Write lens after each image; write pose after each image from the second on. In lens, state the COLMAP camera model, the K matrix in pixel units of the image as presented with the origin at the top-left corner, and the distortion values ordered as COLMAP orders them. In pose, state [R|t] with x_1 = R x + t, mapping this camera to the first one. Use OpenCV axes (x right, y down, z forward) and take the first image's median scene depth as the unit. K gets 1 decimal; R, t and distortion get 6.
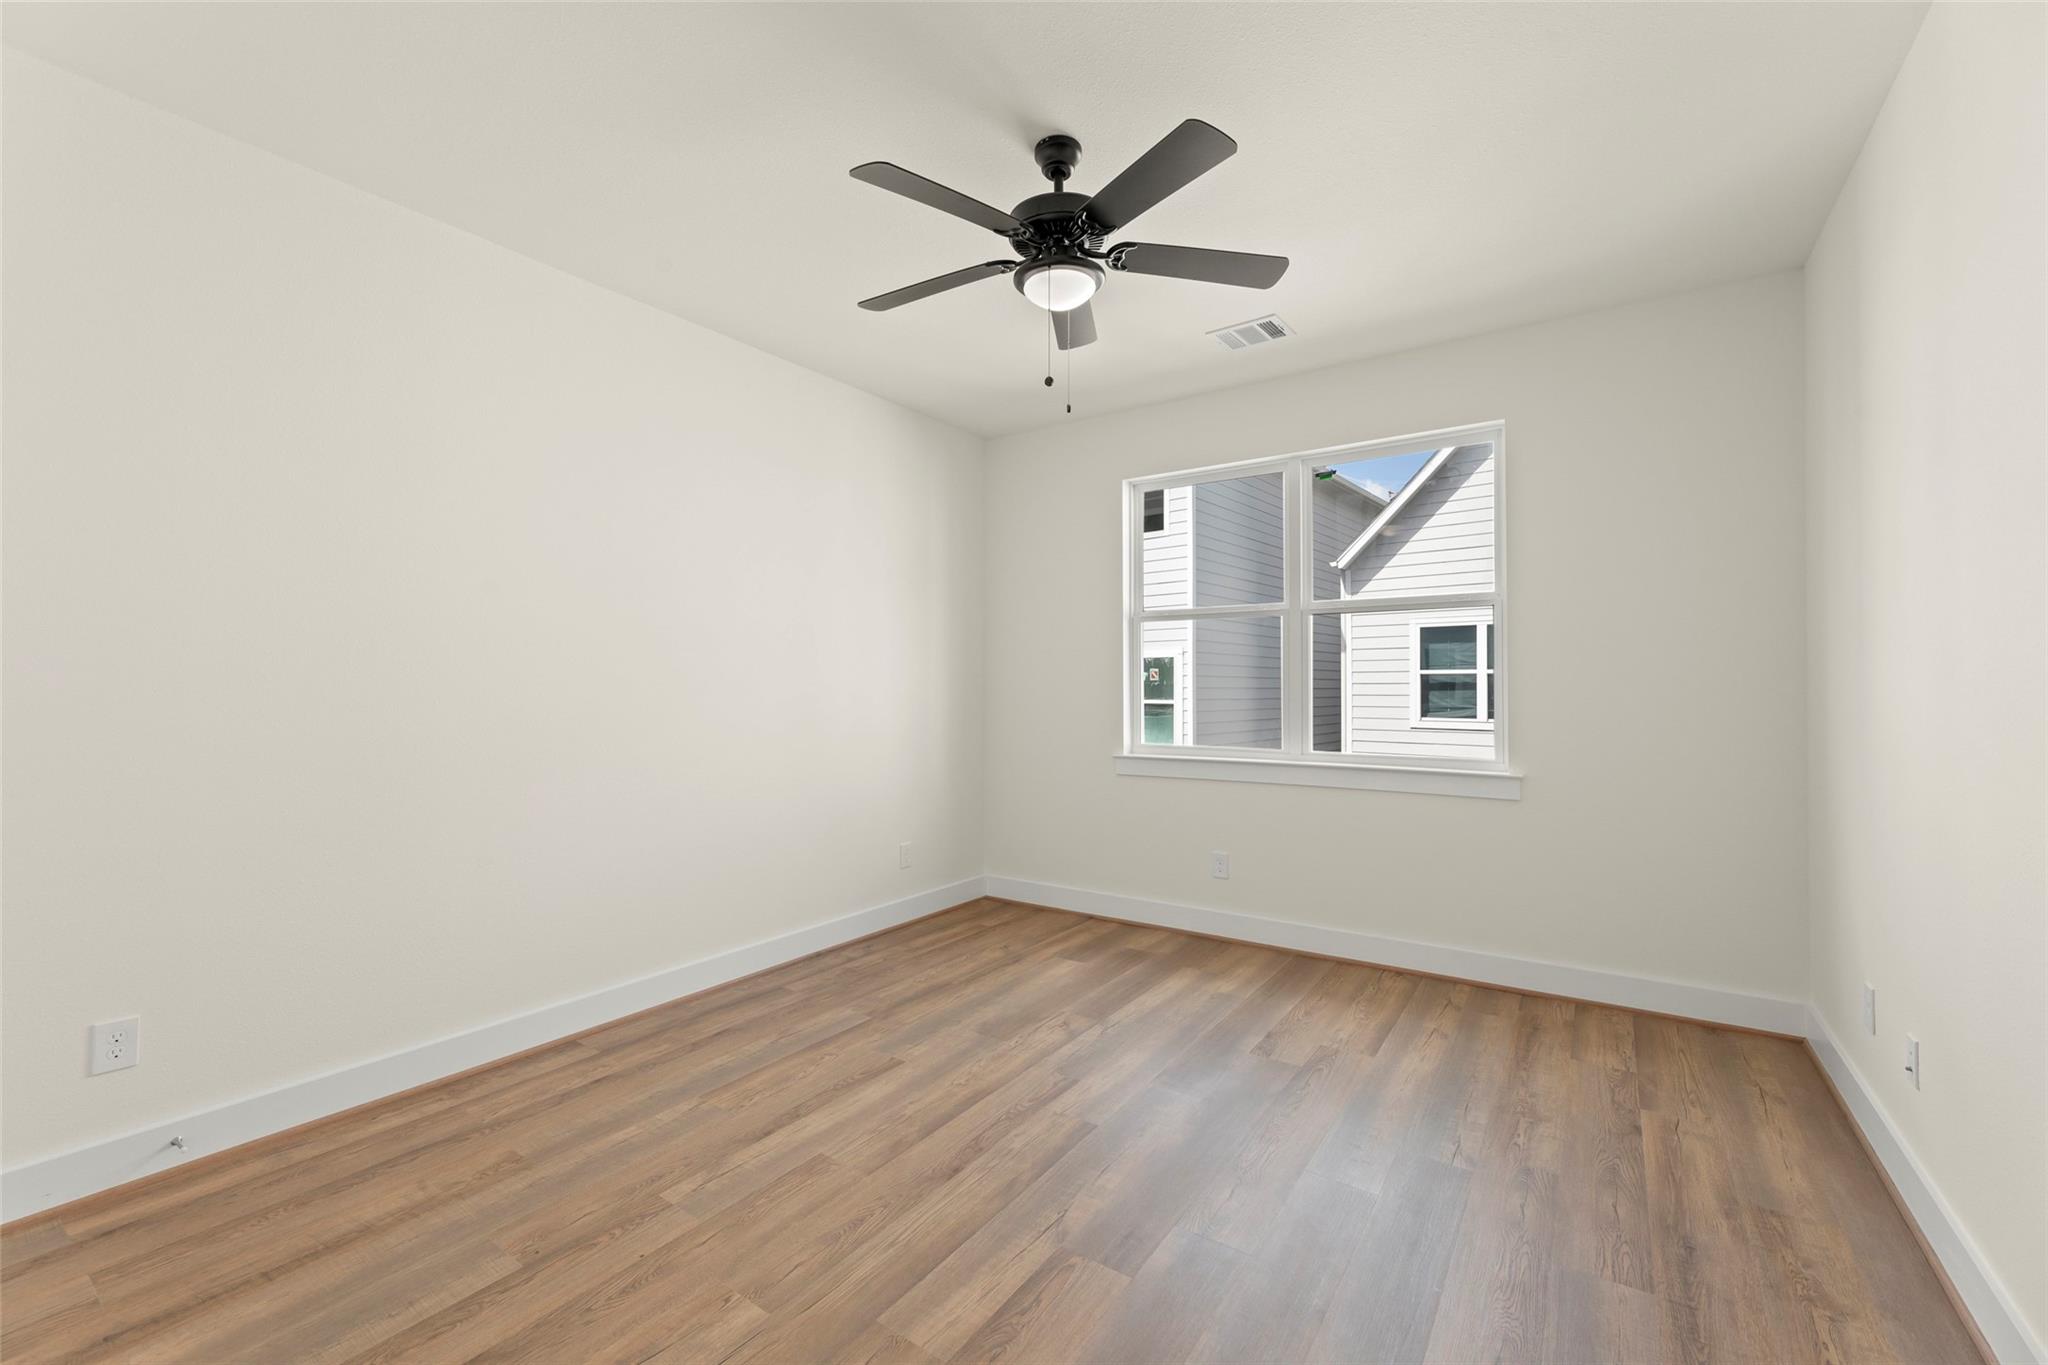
lens RADIAL K [[836.6, 0, 1012.9], [0, 836.6, 696.0], [0, 0, 1]] dist [0.000689, -0.000031]
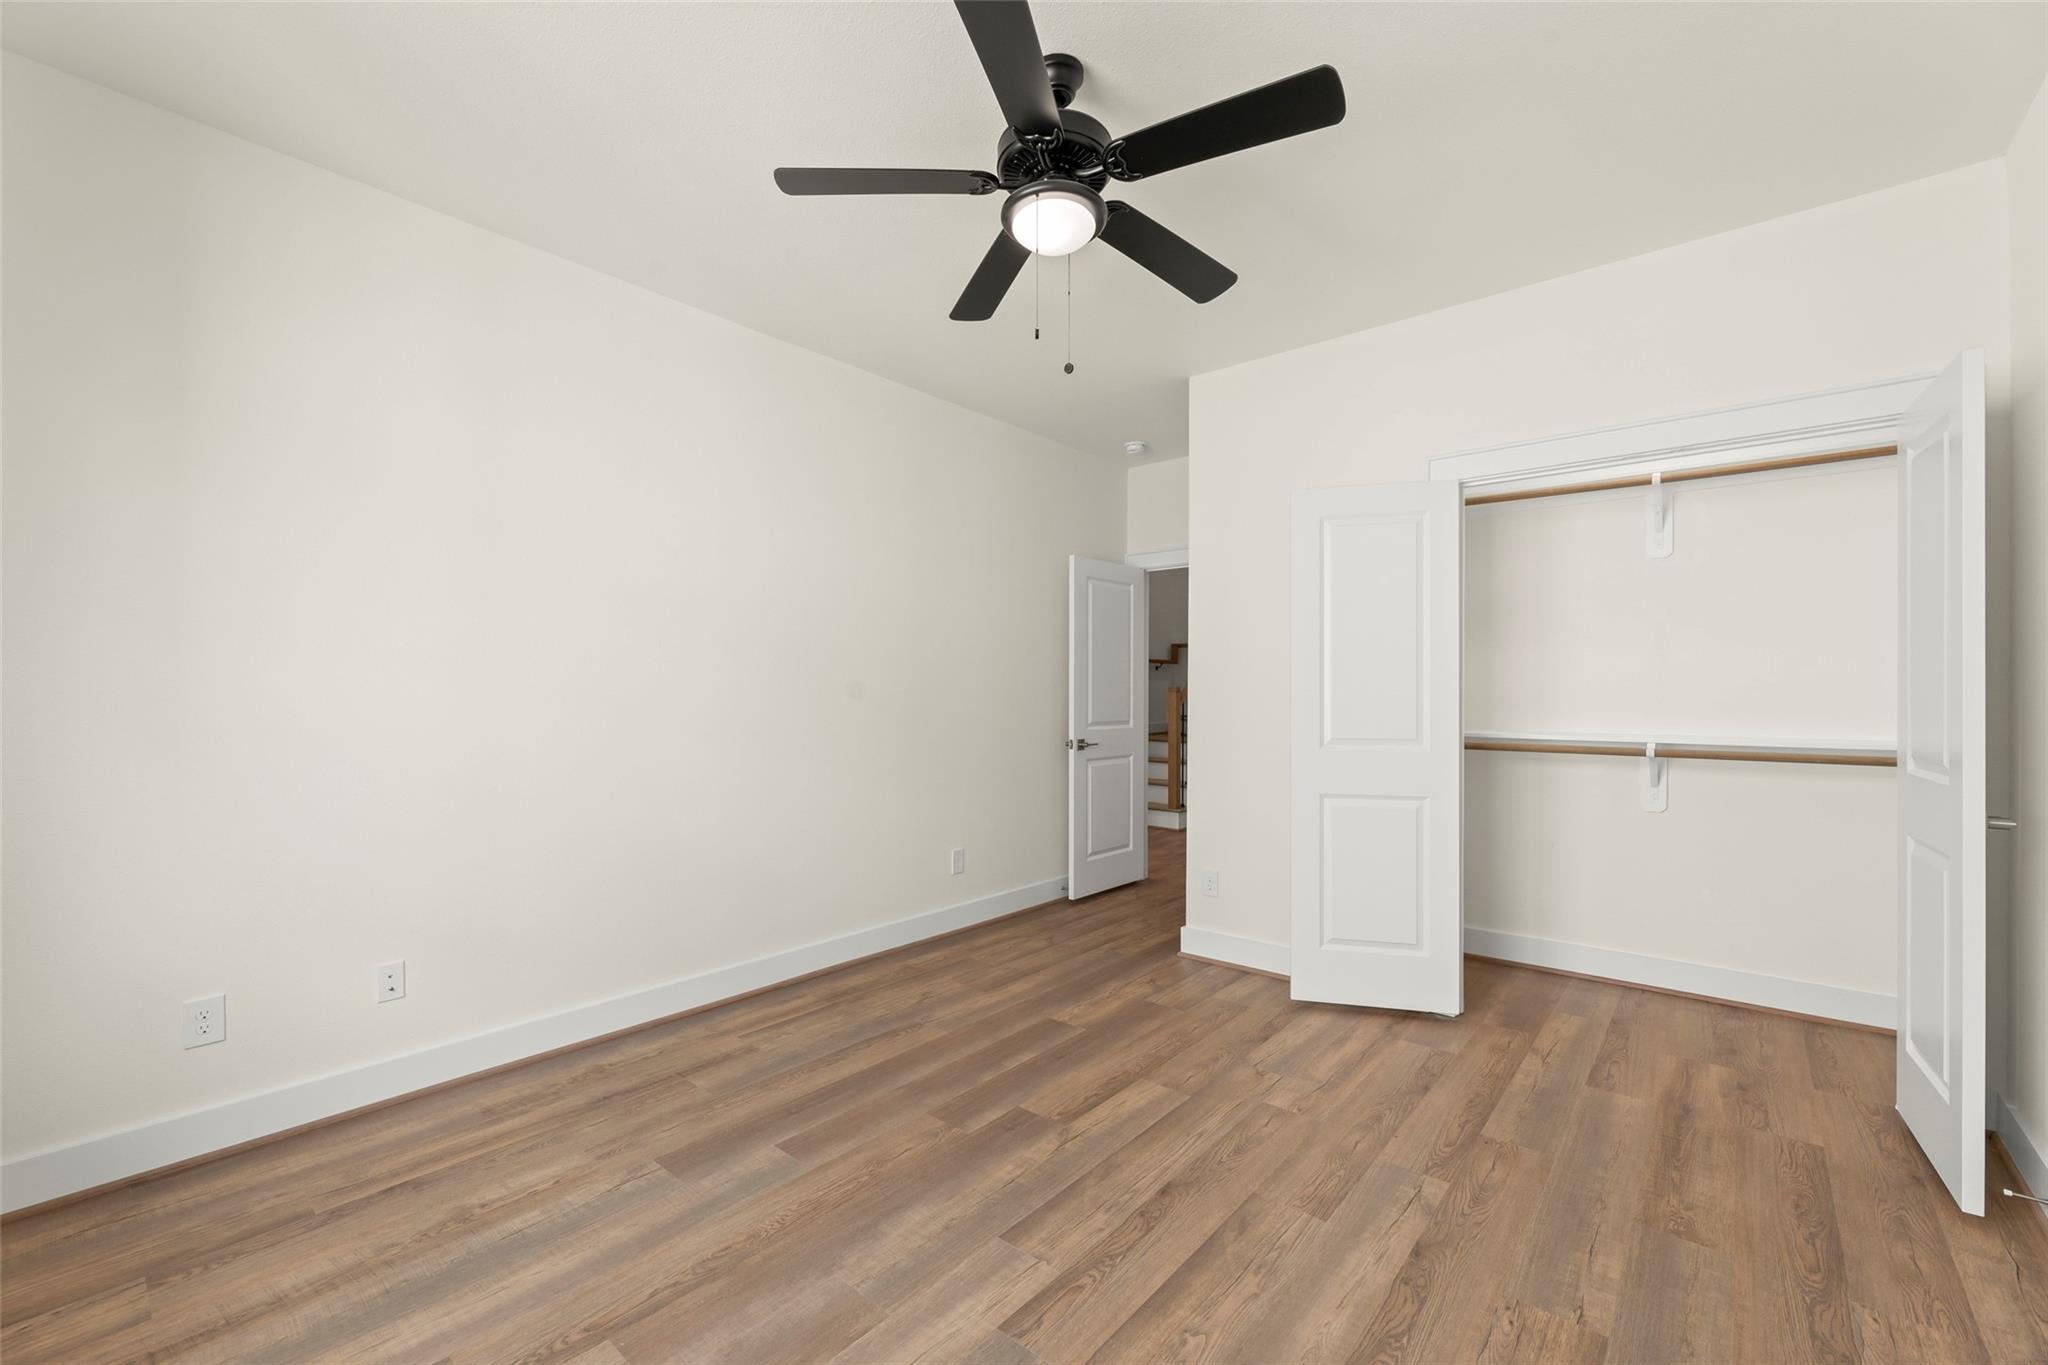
lens RADIAL K [[836.6, 0, 1012.9], [0, 836.6, 696.0], [0, 0, 1]] dist [0.000689, -0.000031]
pose [[-0.995143, -0.003582, 0.098374, 0.011880], [-0.002366, 0.999919, 0.012483, -0.013703], [-0.098411, 0.012190, -0.995071, 1.945488]]
